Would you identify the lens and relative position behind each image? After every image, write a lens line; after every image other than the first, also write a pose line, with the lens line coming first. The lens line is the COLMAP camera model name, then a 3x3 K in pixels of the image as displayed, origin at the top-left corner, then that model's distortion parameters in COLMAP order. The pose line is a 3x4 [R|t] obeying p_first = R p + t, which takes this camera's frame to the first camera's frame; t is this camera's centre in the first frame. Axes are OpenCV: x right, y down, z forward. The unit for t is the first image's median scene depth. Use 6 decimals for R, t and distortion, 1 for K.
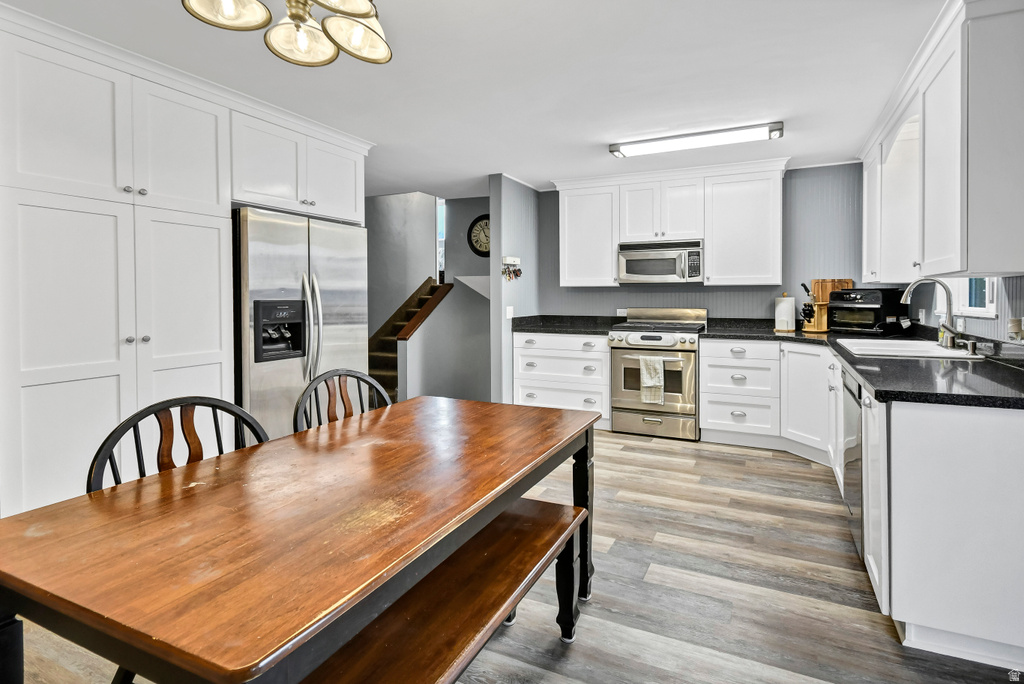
lens RADIAL K [[509.4, 0, 516.7], [0, 509.4, 303.1], [0, 0, 1]] dist [0.002059, 0.000133]
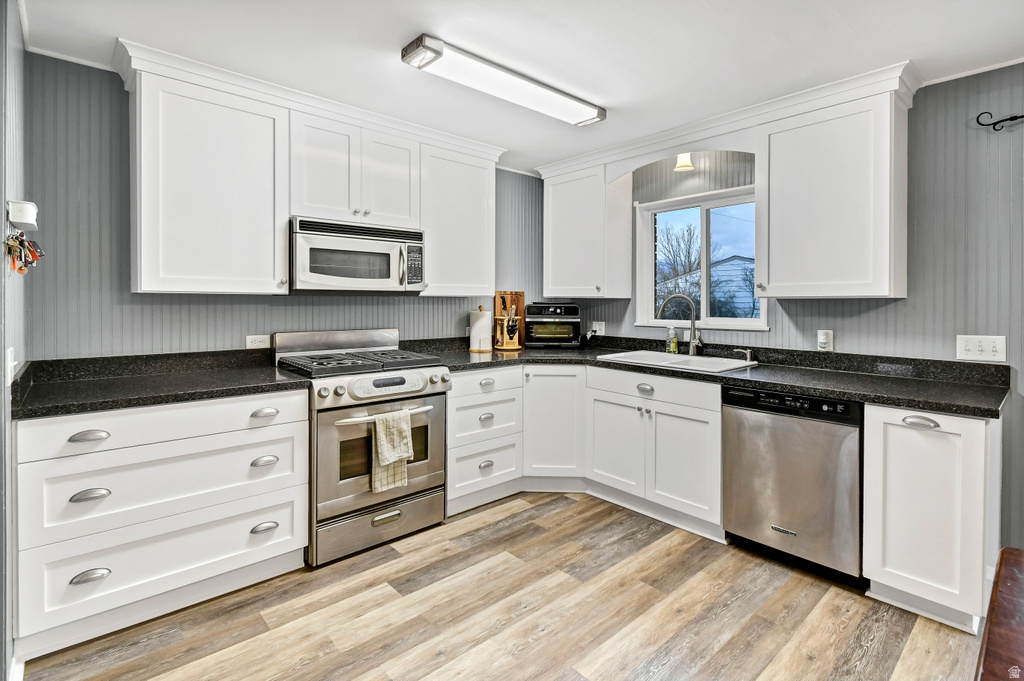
lens RADIAL K [[509.4, 0, 516.7], [0, 509.4, 301.6], [0, 0, 1]] dist [0.002059, 0.000133]
pose [[0.330699, 0.000005, 0.943736, -0.259202], [0.005818, 0.999981, -0.002044, -0.025449], [-0.943718, 0.006167, 0.330693, 0.652941]]
